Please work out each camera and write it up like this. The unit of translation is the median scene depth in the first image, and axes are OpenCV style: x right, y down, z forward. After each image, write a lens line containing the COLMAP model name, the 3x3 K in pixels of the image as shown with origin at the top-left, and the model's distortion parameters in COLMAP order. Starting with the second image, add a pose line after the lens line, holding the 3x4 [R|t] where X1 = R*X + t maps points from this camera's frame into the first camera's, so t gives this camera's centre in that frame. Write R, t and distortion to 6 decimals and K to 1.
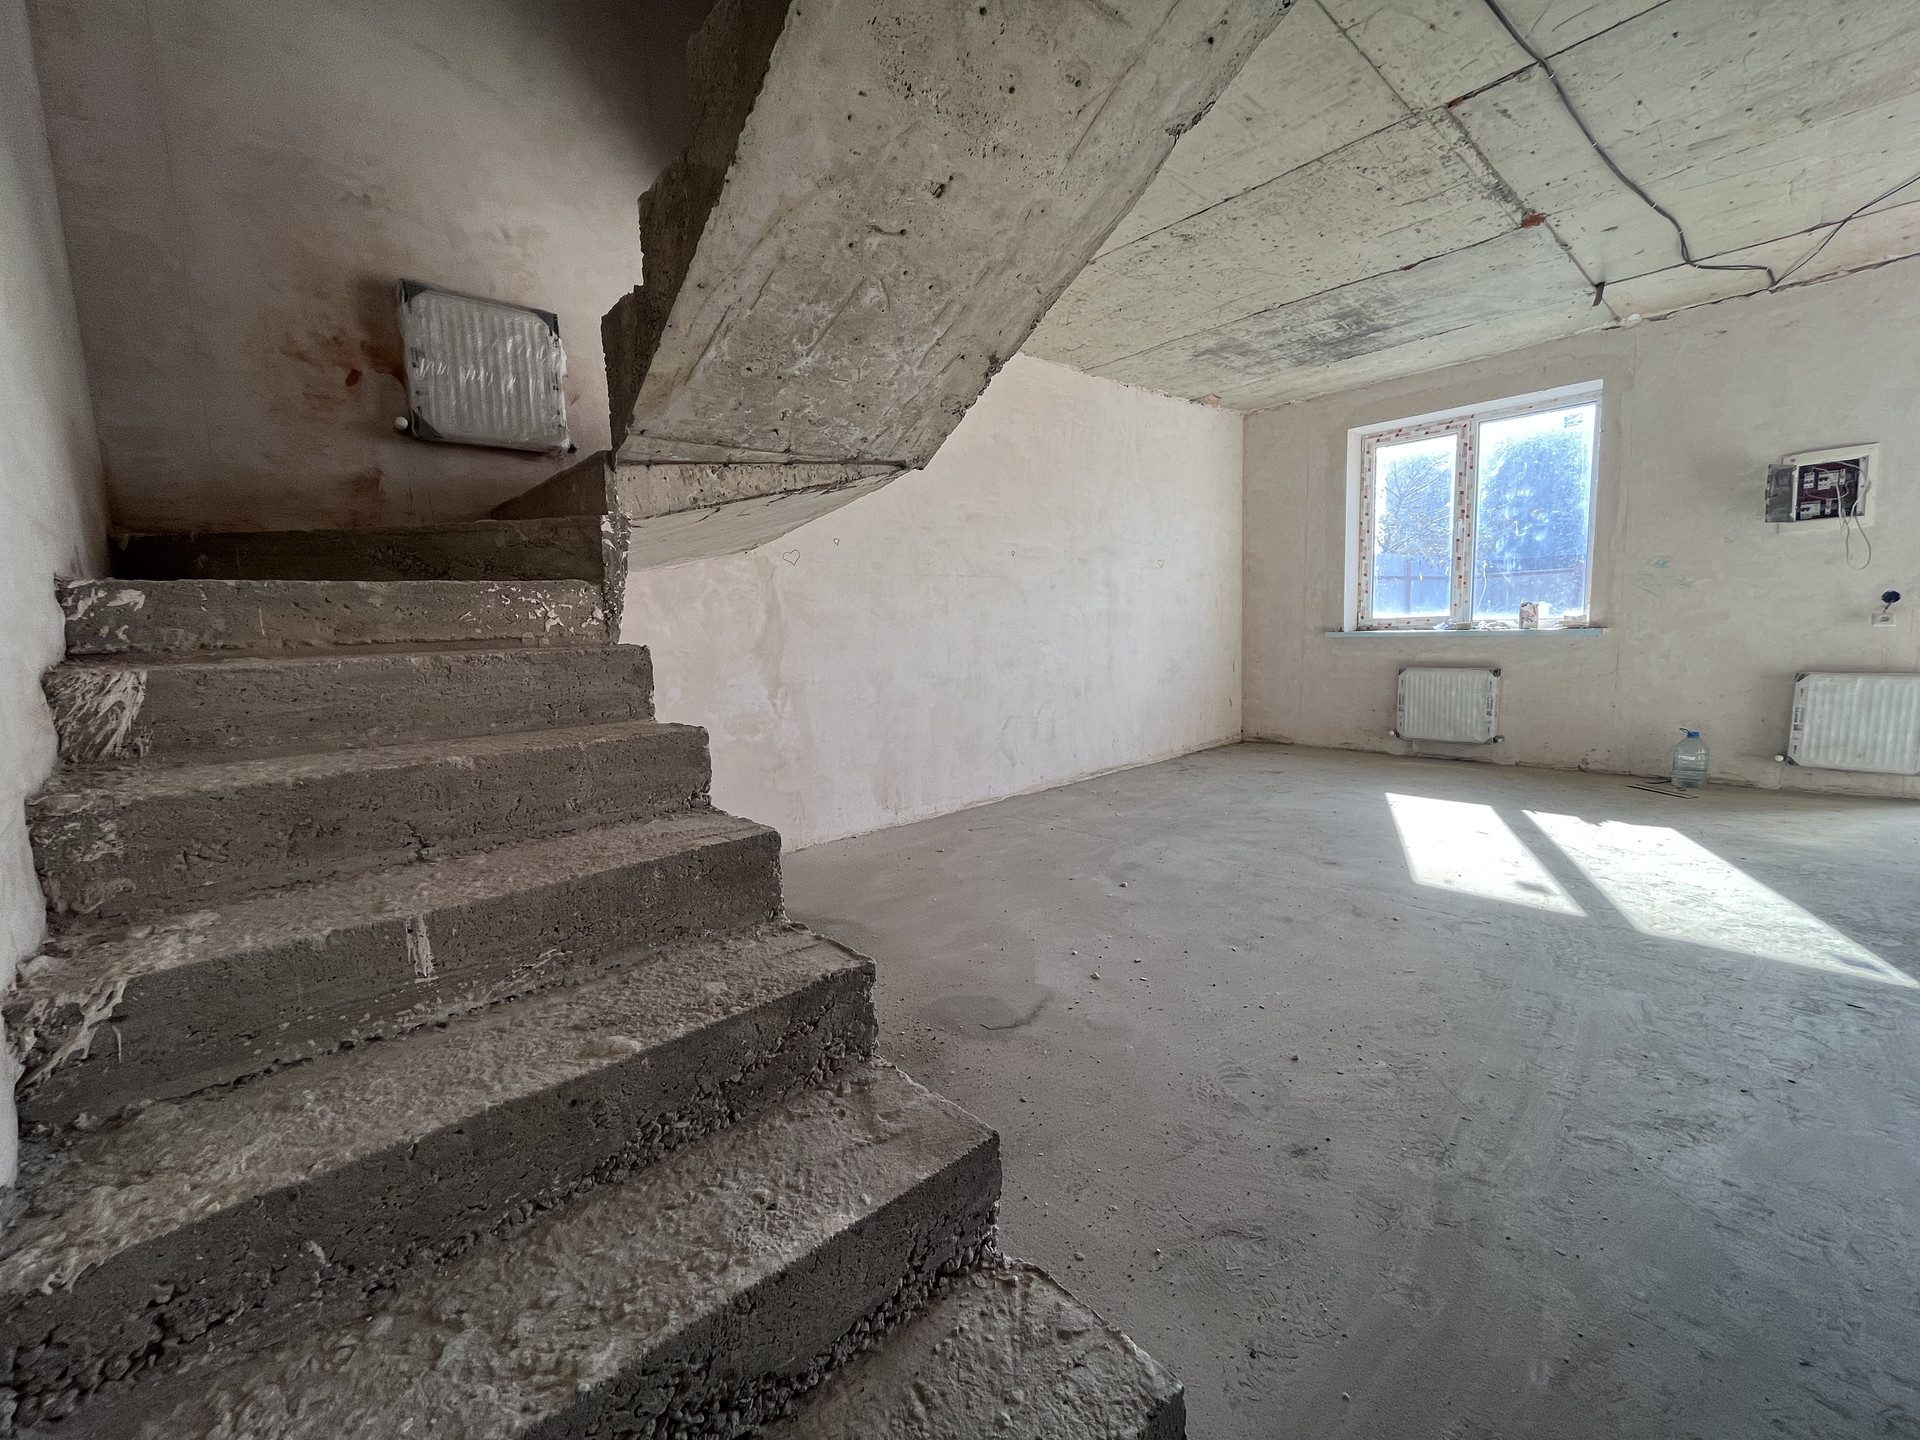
lens RADIAL K [[779.6, 0, 960.0], [0, 779.6, 720.0], [0, 0, 1]] dist [-0.002457, 0.000271]
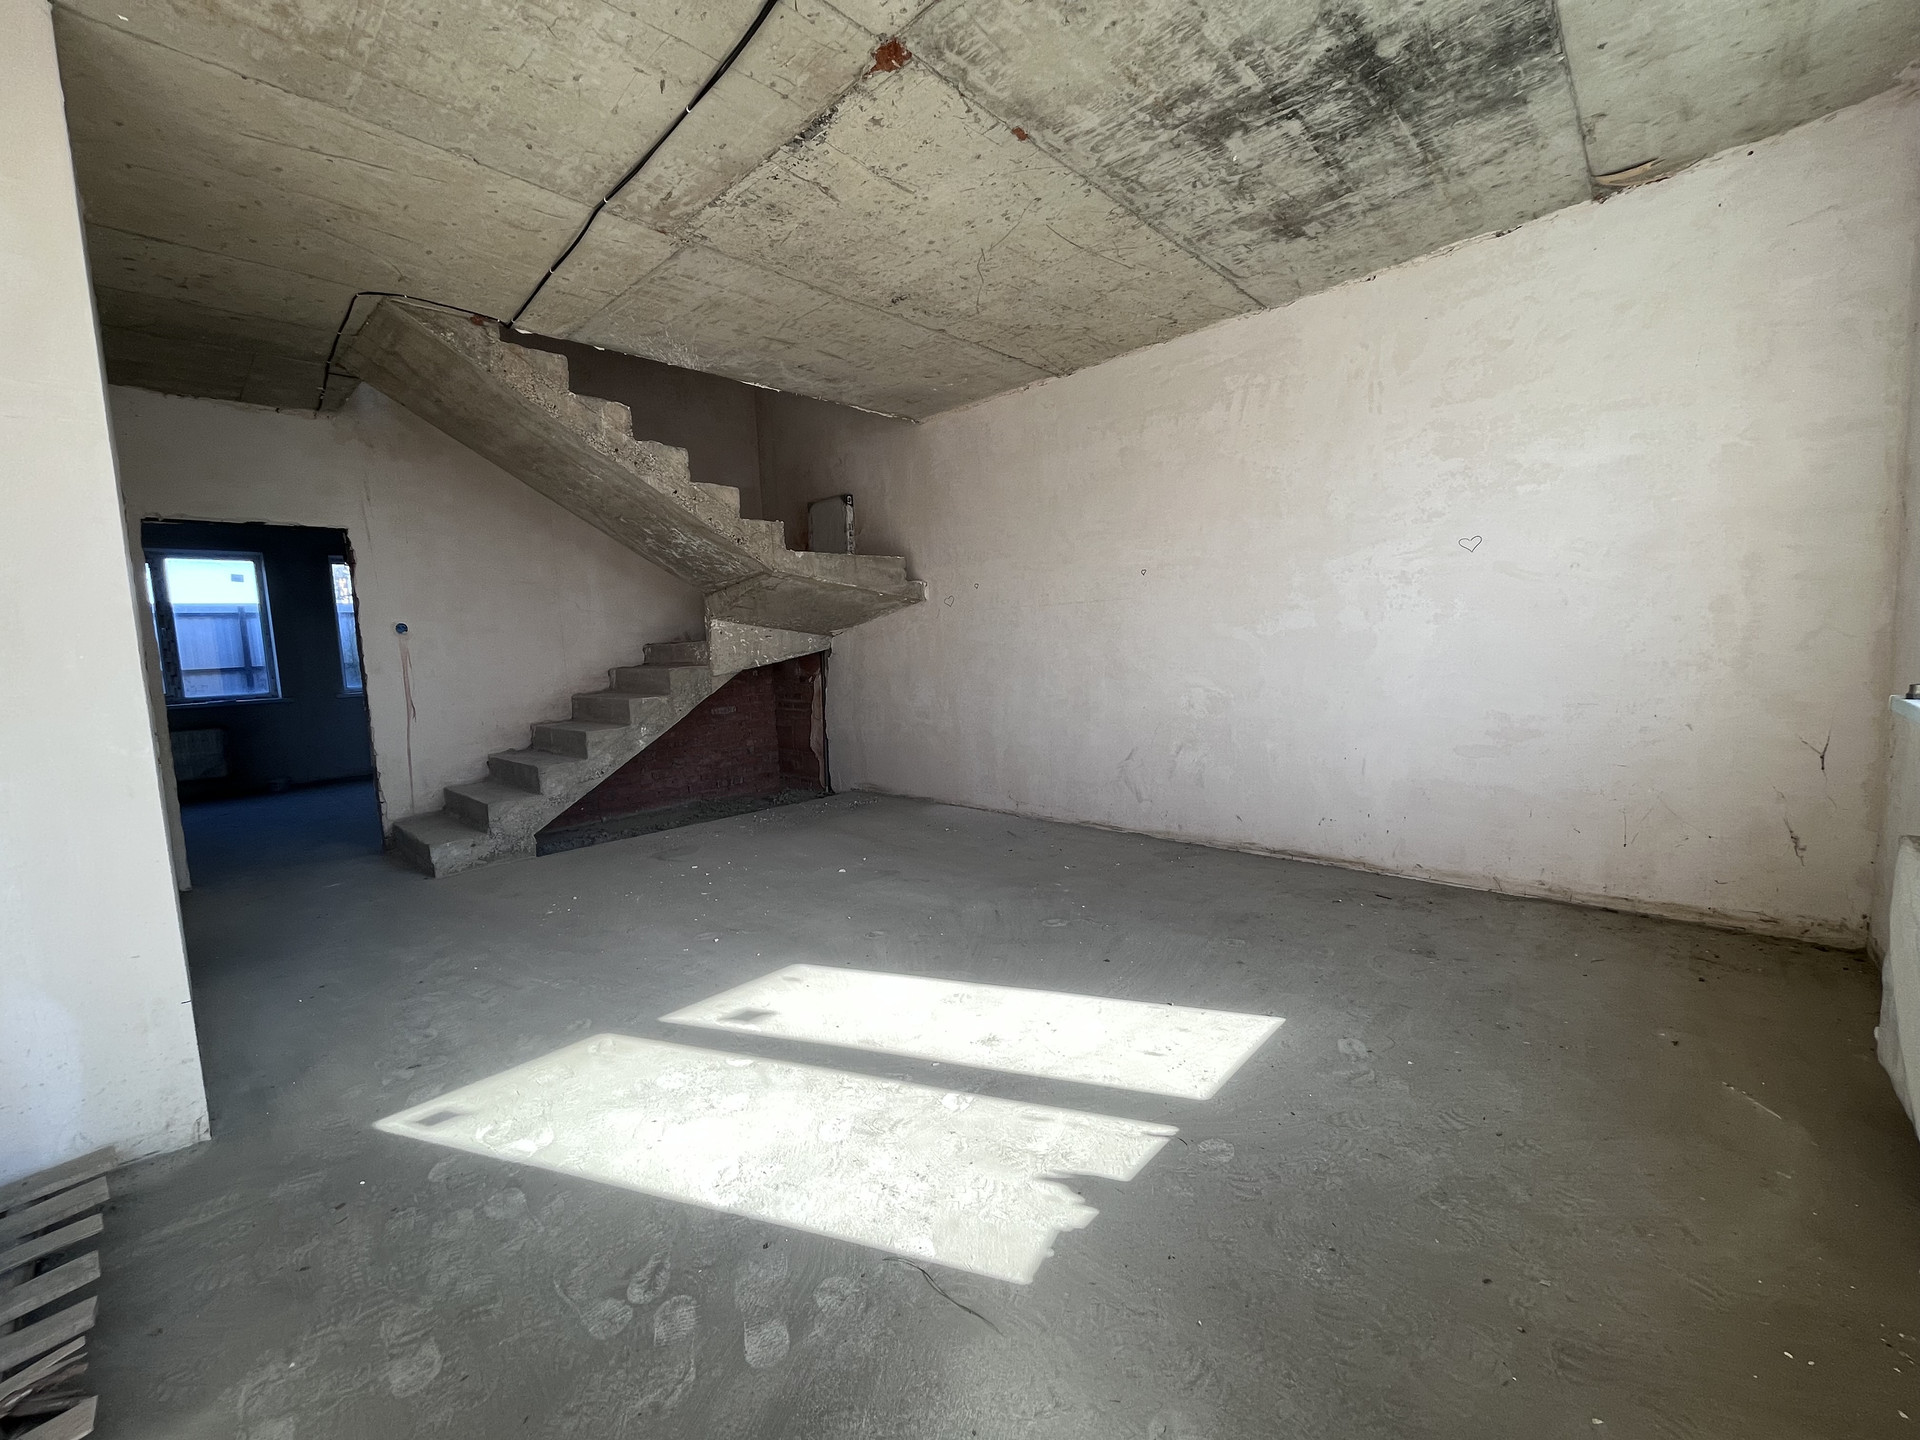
lens RADIAL K [[781.1, 0, 953.4], [0, 781.1, 715.2], [0, 0, 1]] dist [0.001591, 0.000537]
pose [[0.077533, 0.129457, -0.988549, 1.530530], [-0.082396, 0.988974, 0.123051, -0.222326], [0.993579, 0.071912, 0.087345, 1.113518]]
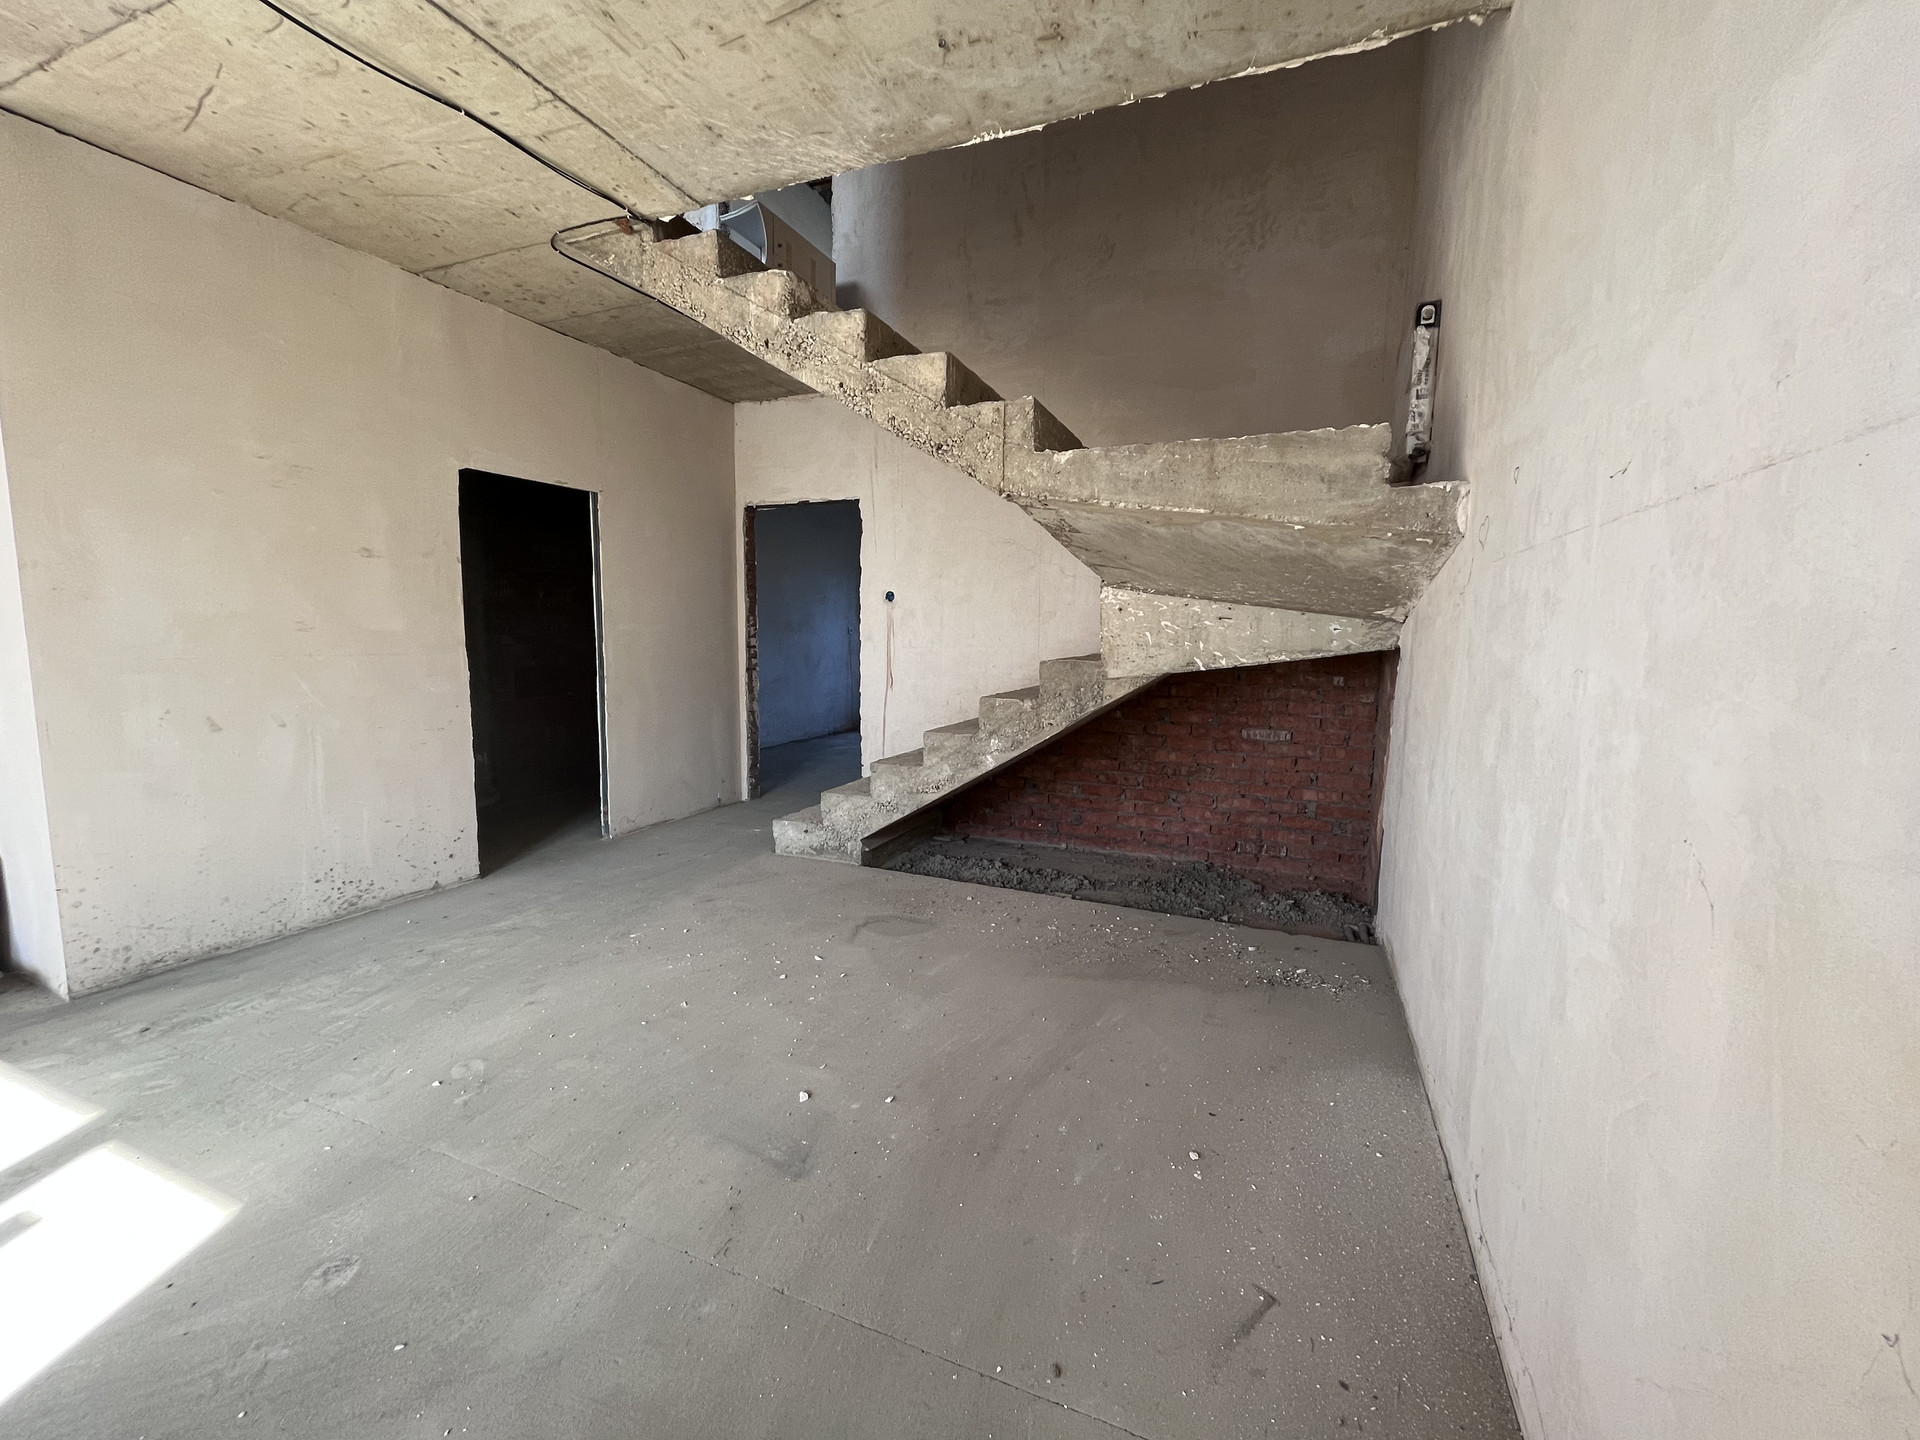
lens RADIAL K [[779.6, 0, 960.0], [0, 779.6, 720.0], [0, 0, 1]] dist [-0.002457, 0.000271]
pose [[-0.903876, 0.078268, -0.420573, 0.357782], [-0.028862, 0.969724, 0.242493, -0.253113], [0.426819, 0.231322, -0.874251, 1.624955]]
